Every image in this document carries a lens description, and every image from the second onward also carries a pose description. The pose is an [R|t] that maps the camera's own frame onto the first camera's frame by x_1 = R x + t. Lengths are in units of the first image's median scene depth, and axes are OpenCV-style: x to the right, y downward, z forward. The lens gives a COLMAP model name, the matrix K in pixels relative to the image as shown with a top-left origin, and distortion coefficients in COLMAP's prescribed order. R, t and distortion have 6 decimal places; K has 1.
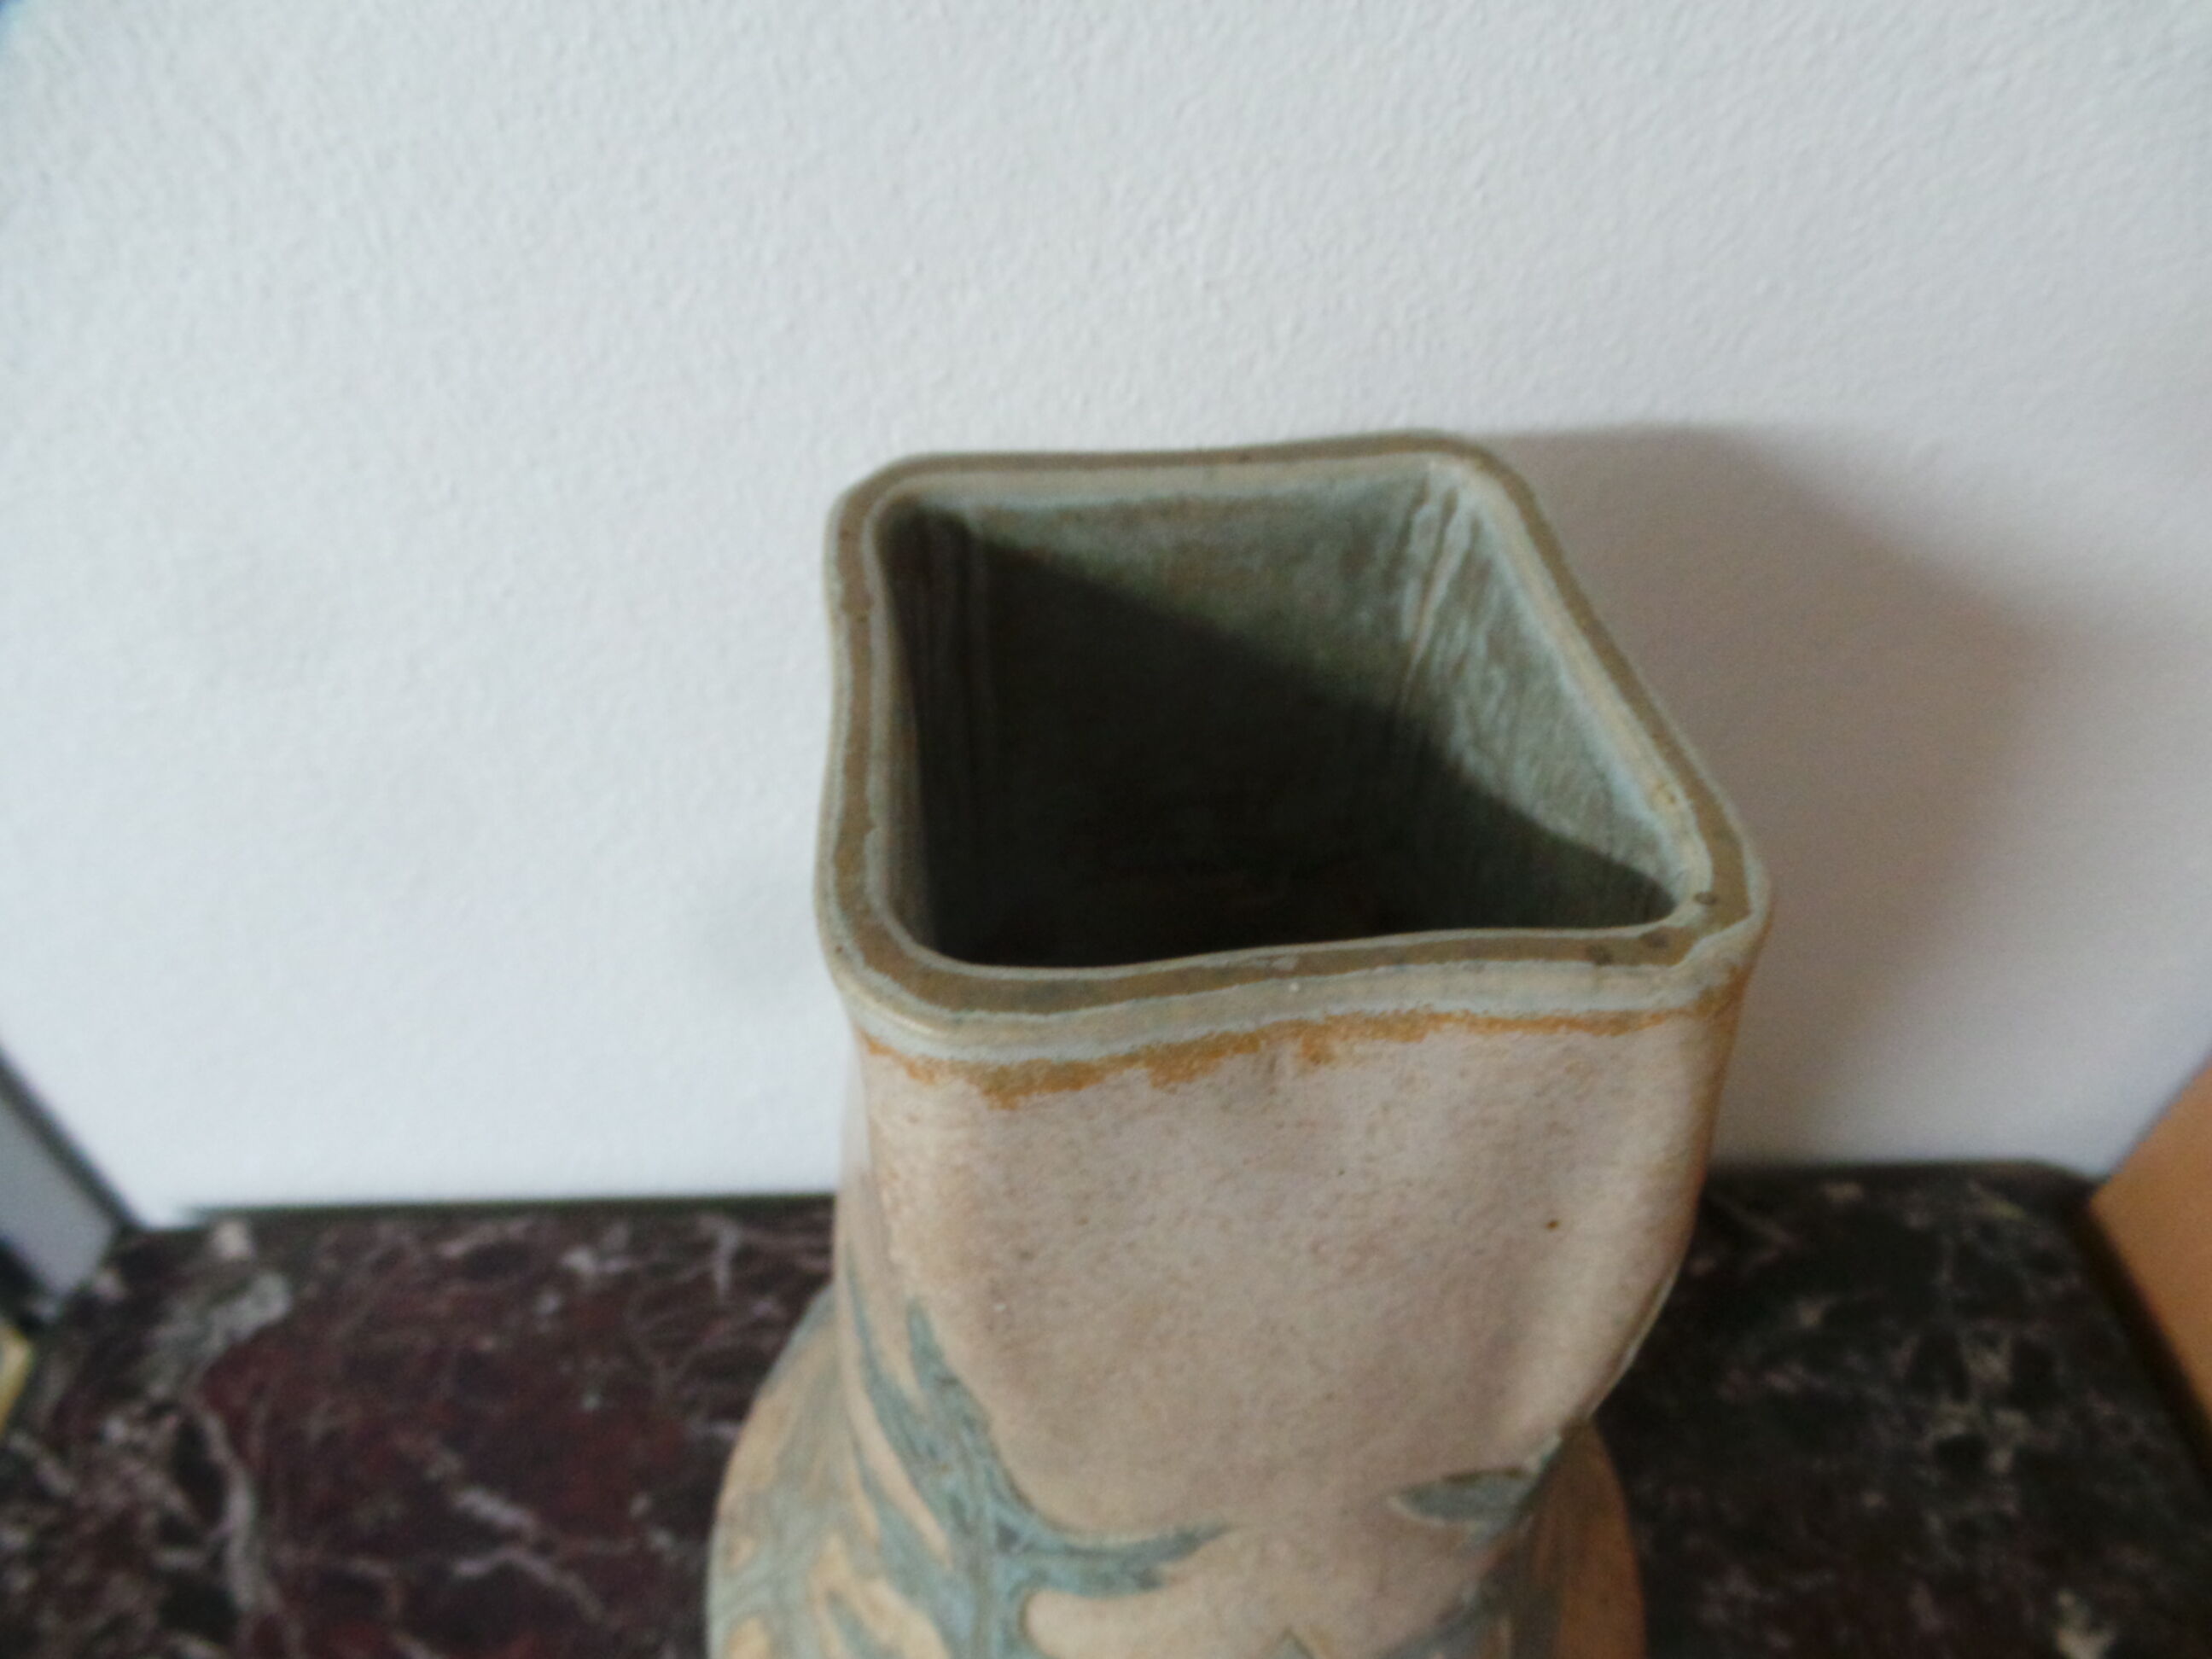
lens RADIAL K [[1556.9, 0, 1088.7], [0, 1556.9, 813.4], [0, 0, 1]] dist [-0.025431, 0.000903]
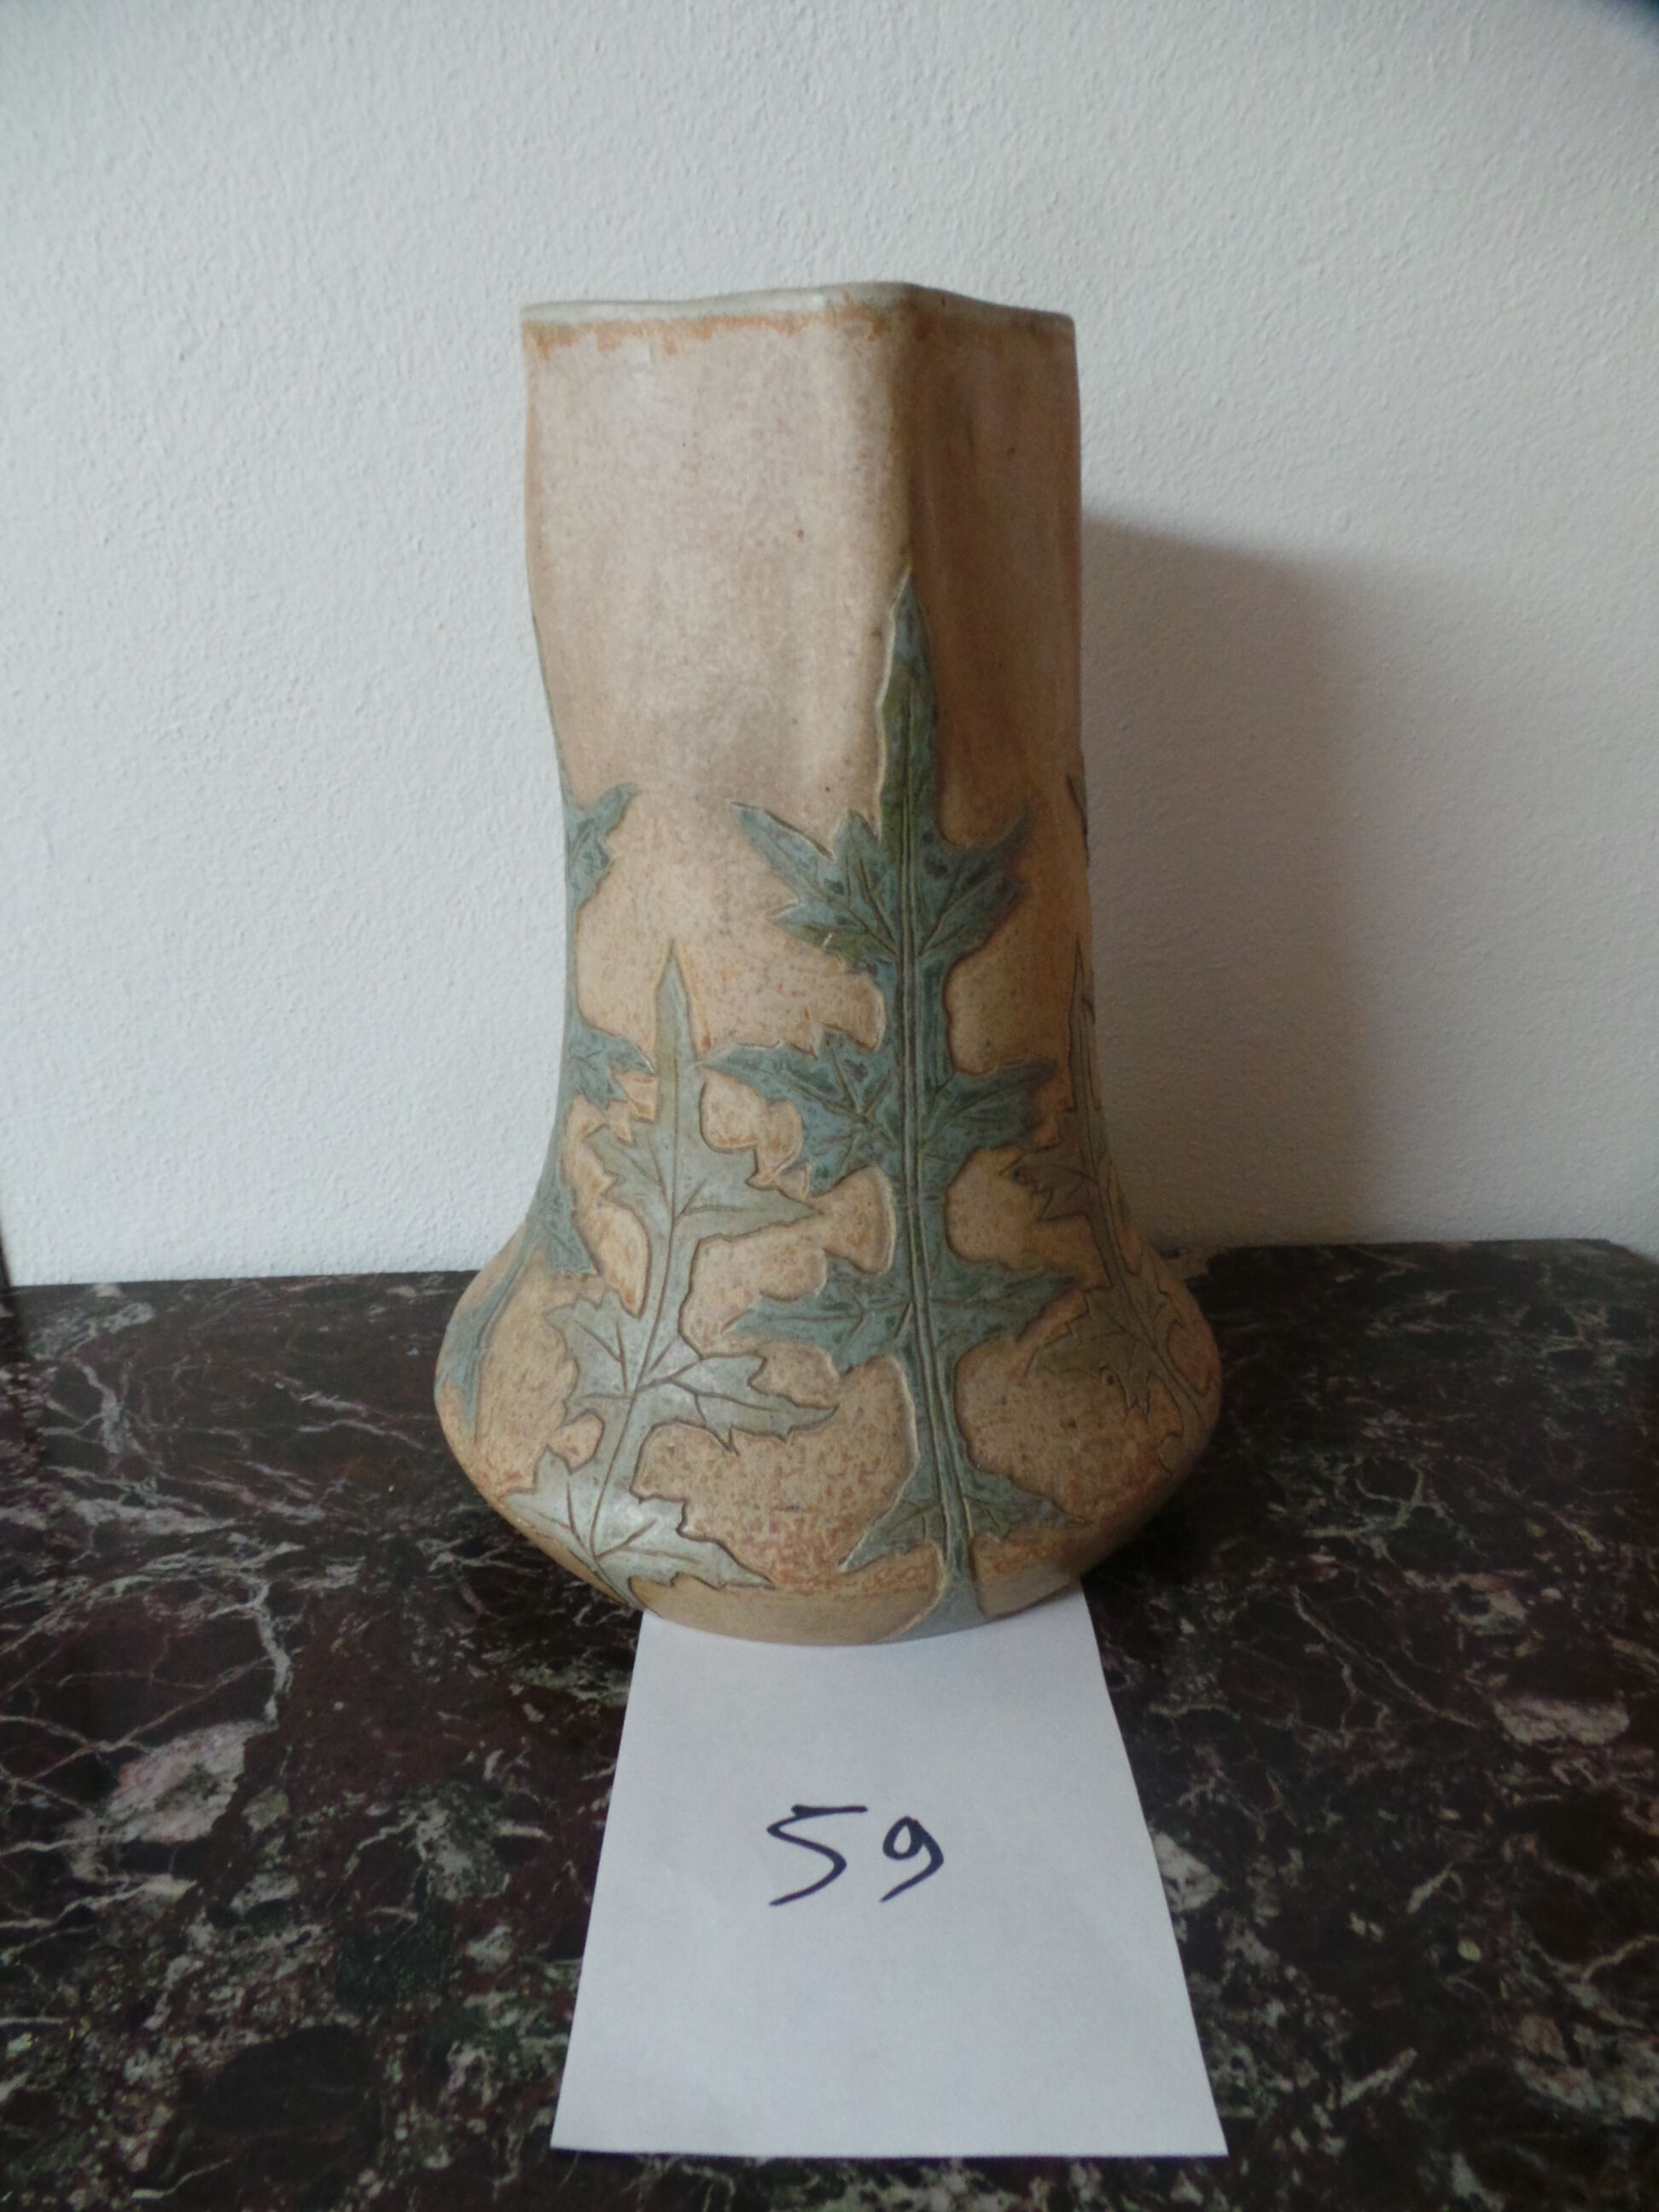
lens RADIAL K [[1556.9, 0, 814.9], [0, 1556.9, 1110.1], [0, 0, 1]] dist [-0.025431, 0.000903]
pose [[0.999673, -0.021045, 0.014501, -0.035932], [0.025083, 0.916696, -0.398797, 0.864673], [-0.004900, 0.399030, 0.916925, -0.202561]]
